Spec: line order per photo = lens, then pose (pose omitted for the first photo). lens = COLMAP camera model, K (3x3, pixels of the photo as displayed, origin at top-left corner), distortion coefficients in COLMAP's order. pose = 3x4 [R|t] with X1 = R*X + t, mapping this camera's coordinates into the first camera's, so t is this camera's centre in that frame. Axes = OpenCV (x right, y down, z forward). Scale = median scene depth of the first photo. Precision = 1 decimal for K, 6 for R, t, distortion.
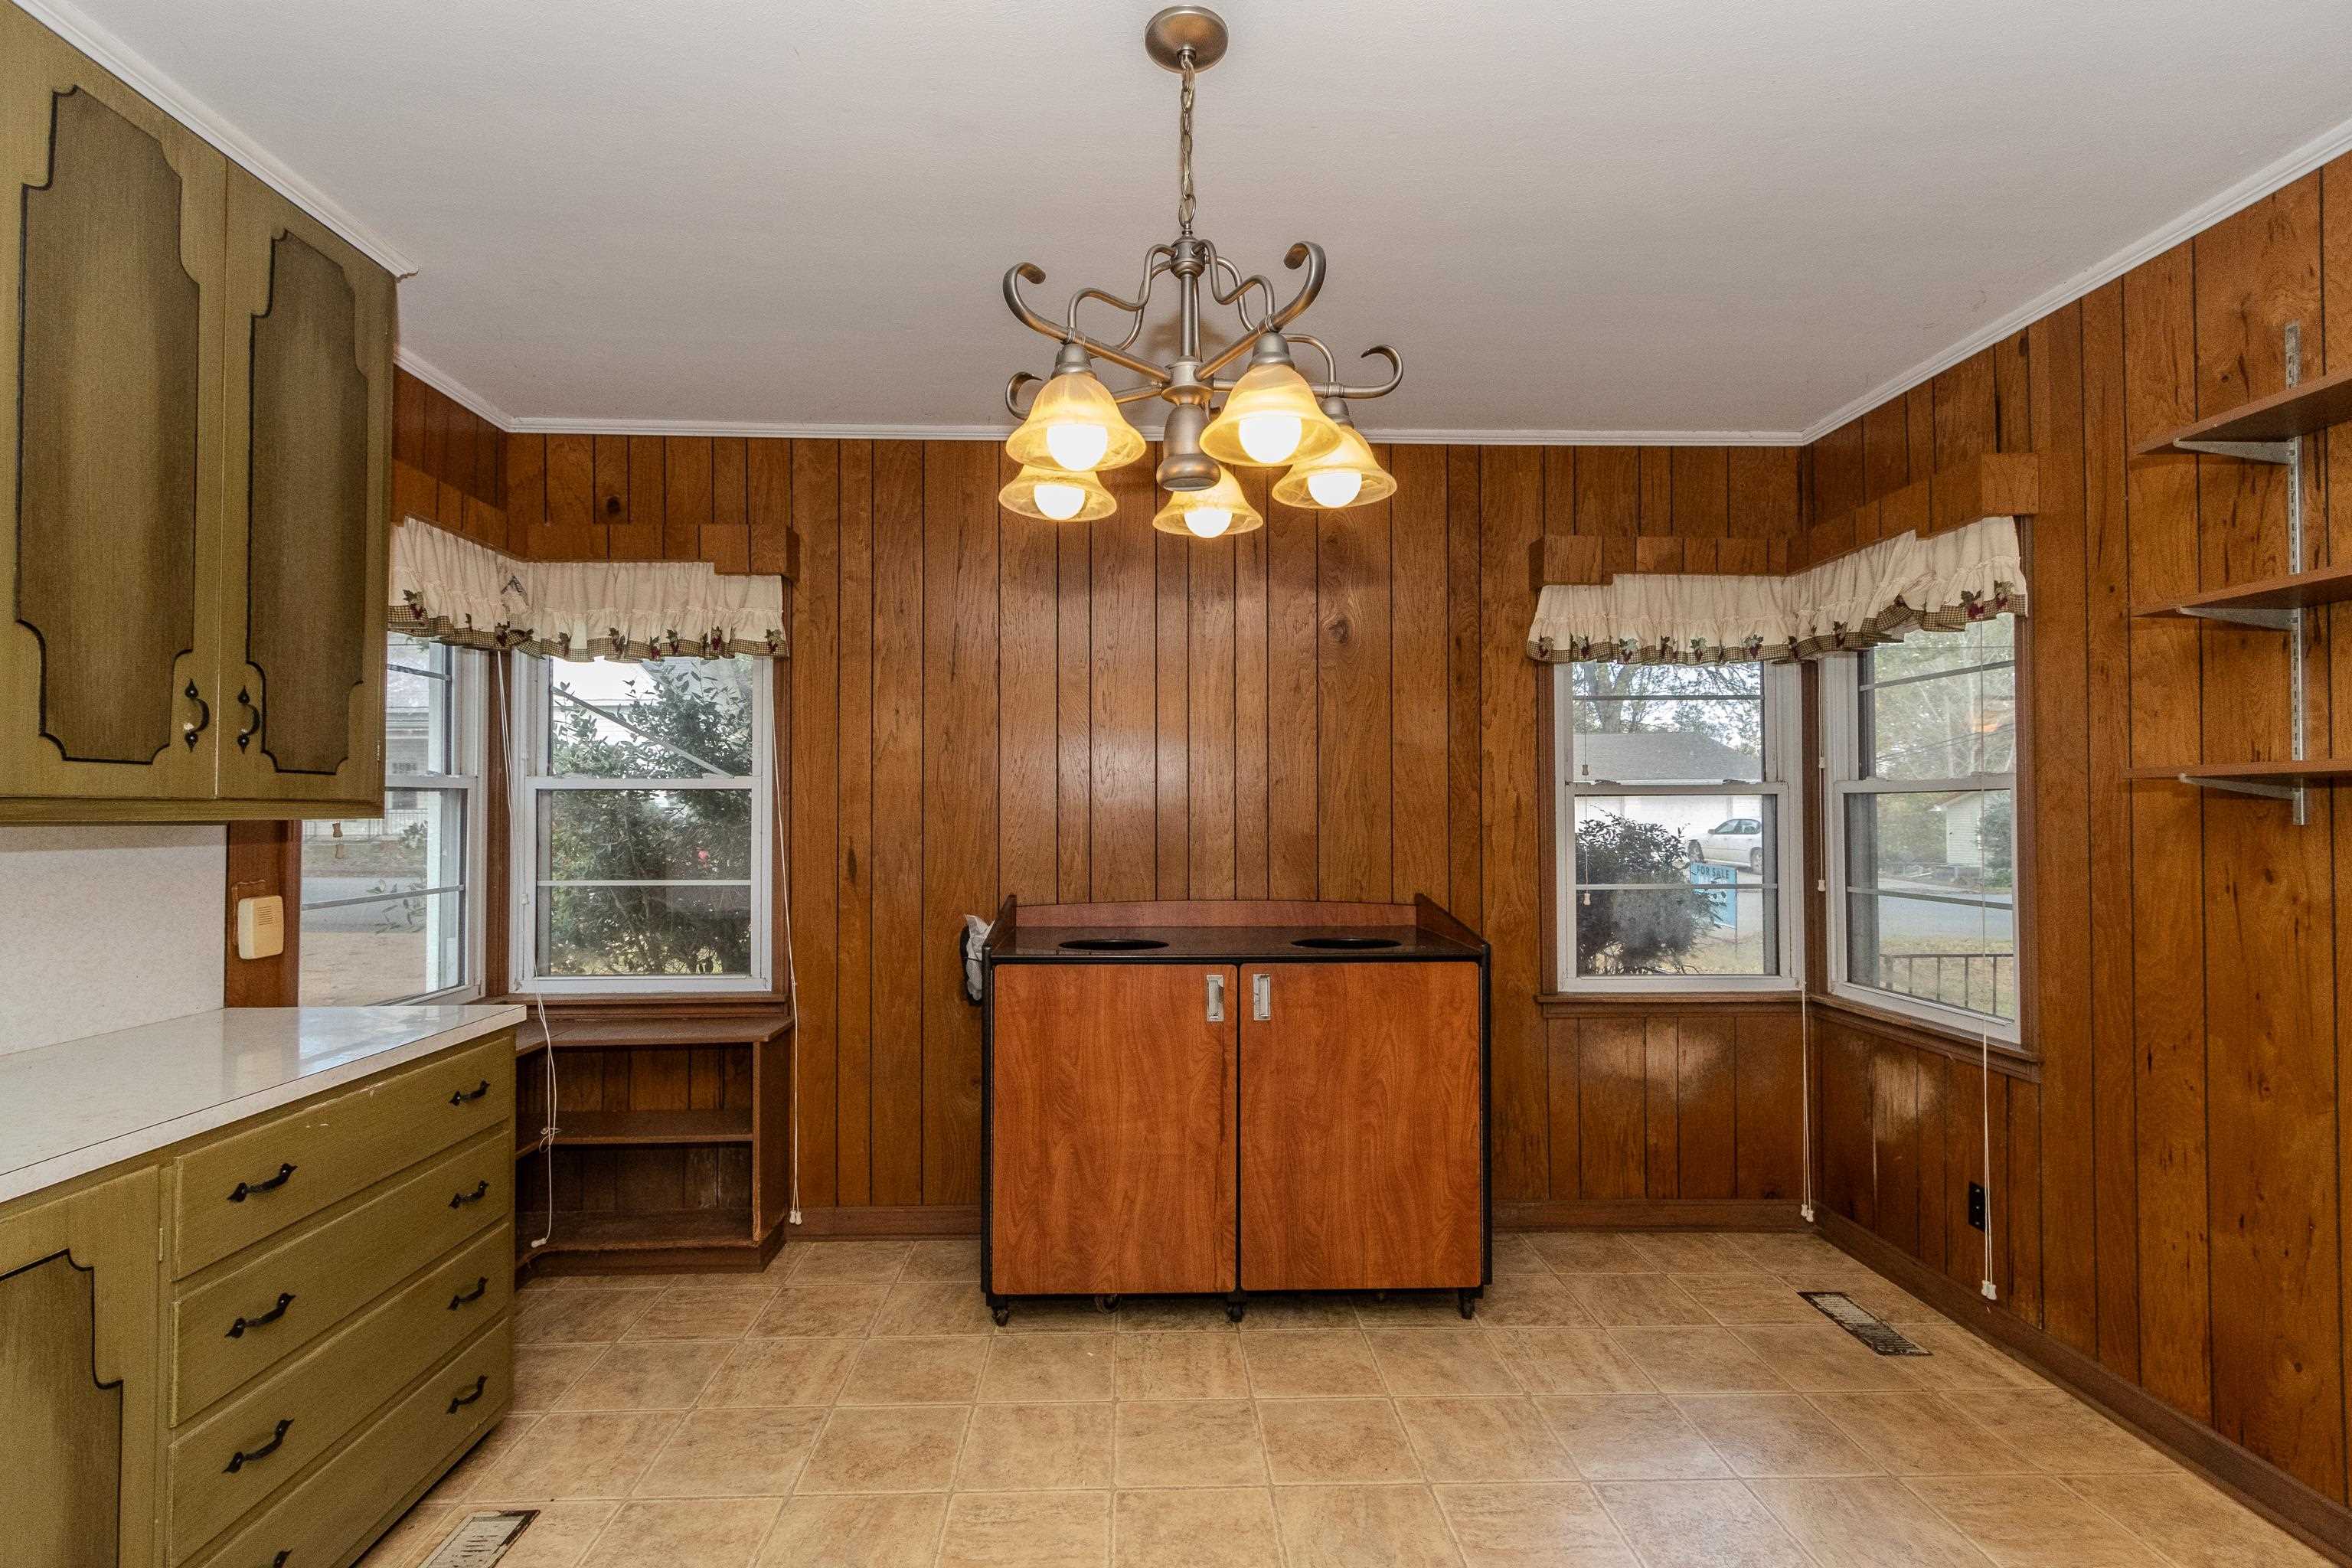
lens RADIAL K [[1089.4, 0, 1173.5], [0, 1089.4, 791.5], [0, 0, 1]] dist [0.007260, -0.000840]
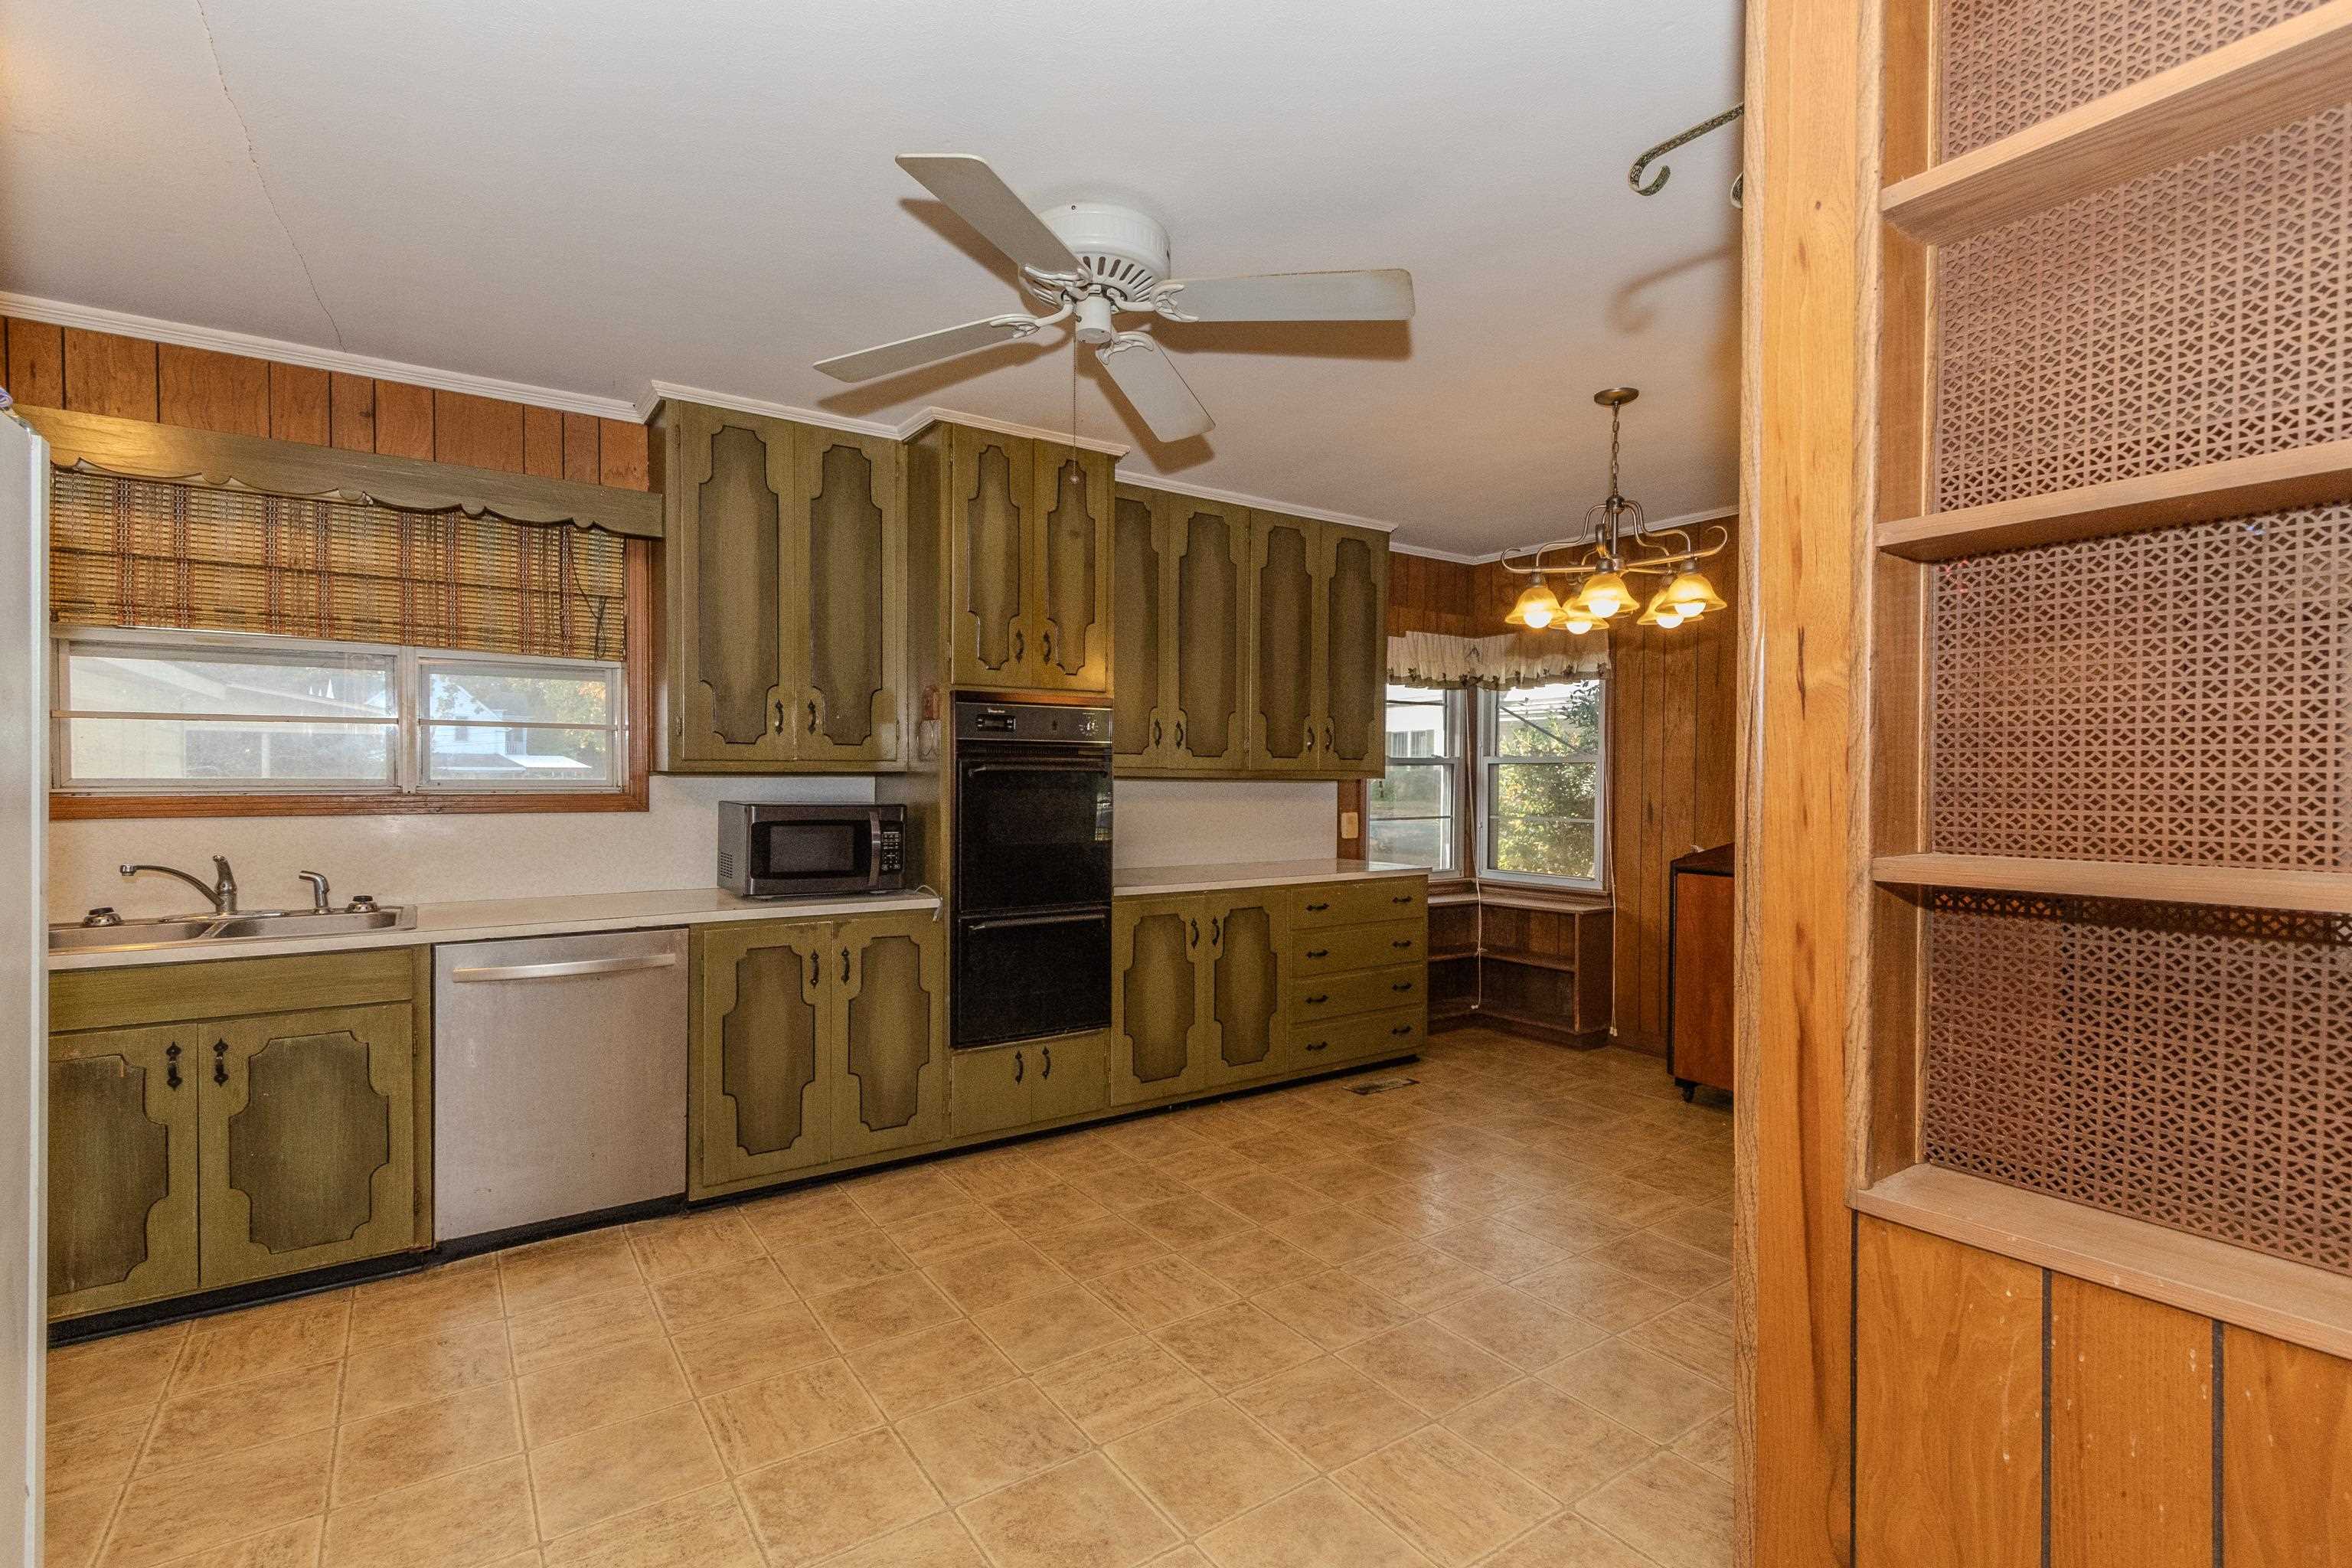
lens RADIAL K [[1089.4, 0, 1163.6], [0, 1089.4, 794.1], [0, 0, 1]] dist [0.007260, -0.000840]
pose [[0.536866, 0.018197, -0.843471, 0.760231], [0.008918, 0.999589, 0.027241, -0.007219], [0.843620, -0.022146, 0.536483, -0.479630]]
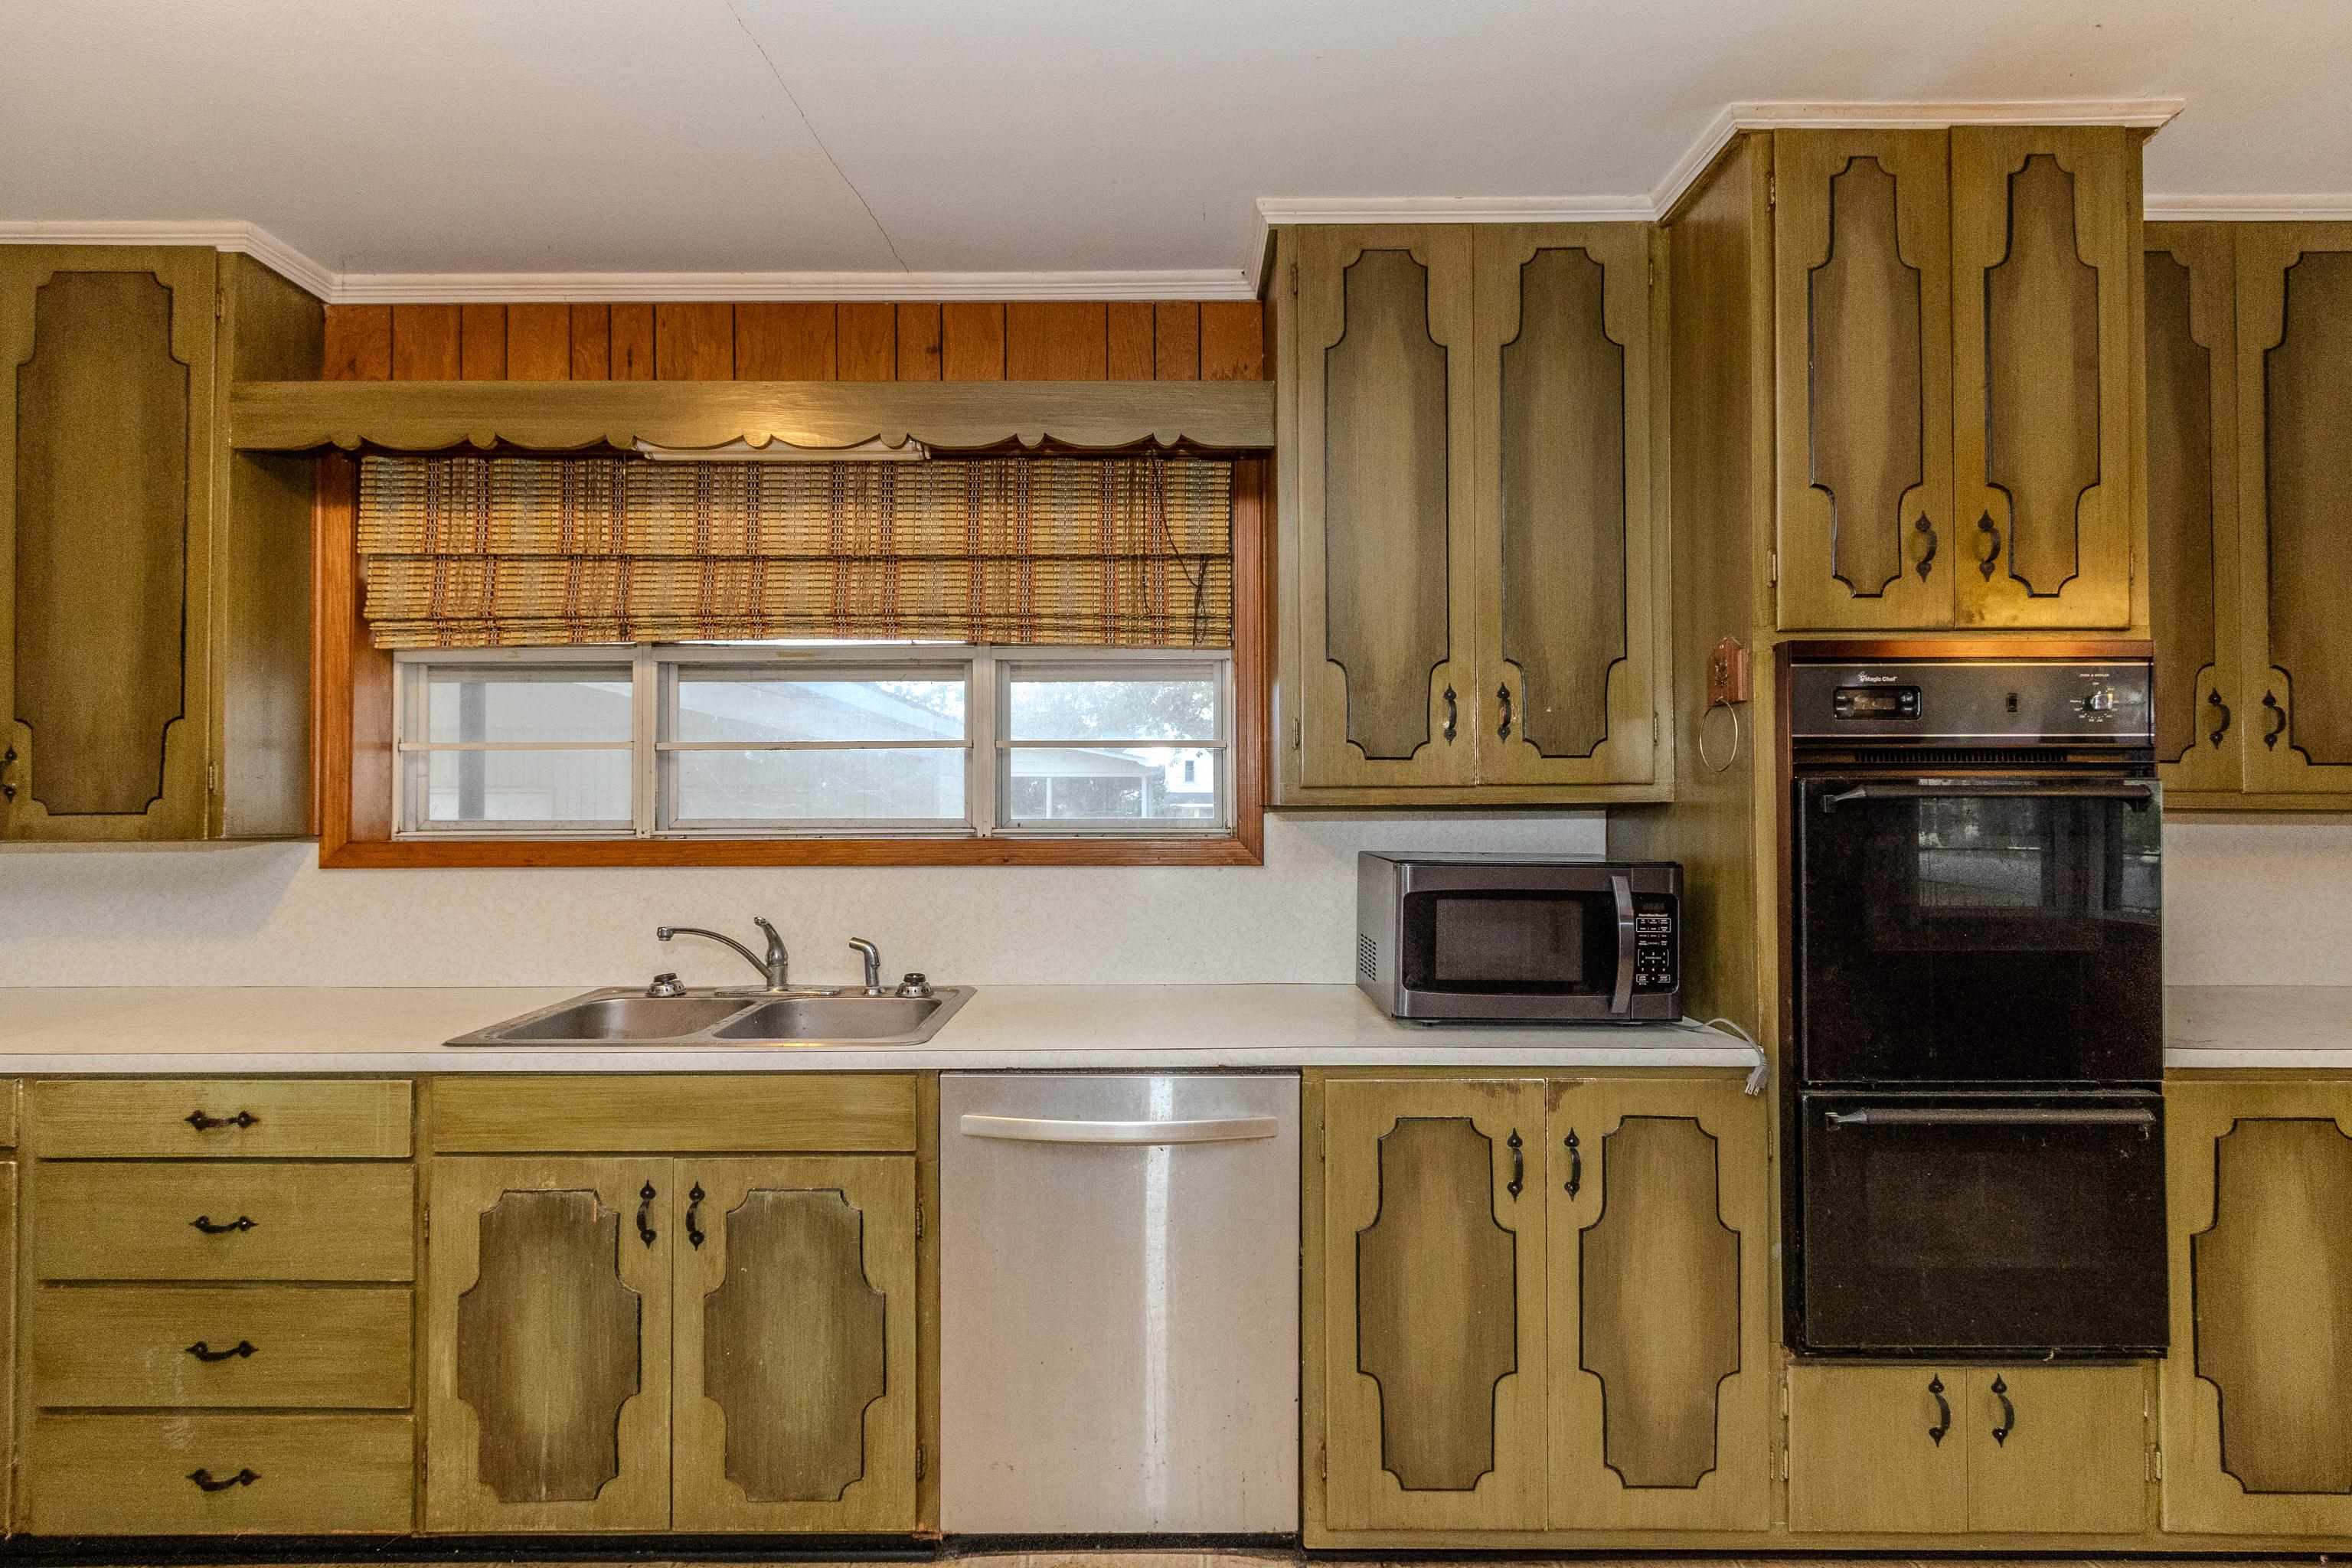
lens RADIAL K [[1089.4, 0, 1164.9], [0, 1089.4, 794.4], [0, 0, 1]] dist [0.007260, -0.000840]
pose [[-0.030229, -0.011731, -0.999474, 0.210326], [0.019415, 0.999736, -0.012321, -0.004404], [0.999354, -0.019777, -0.029993, -0.350732]]
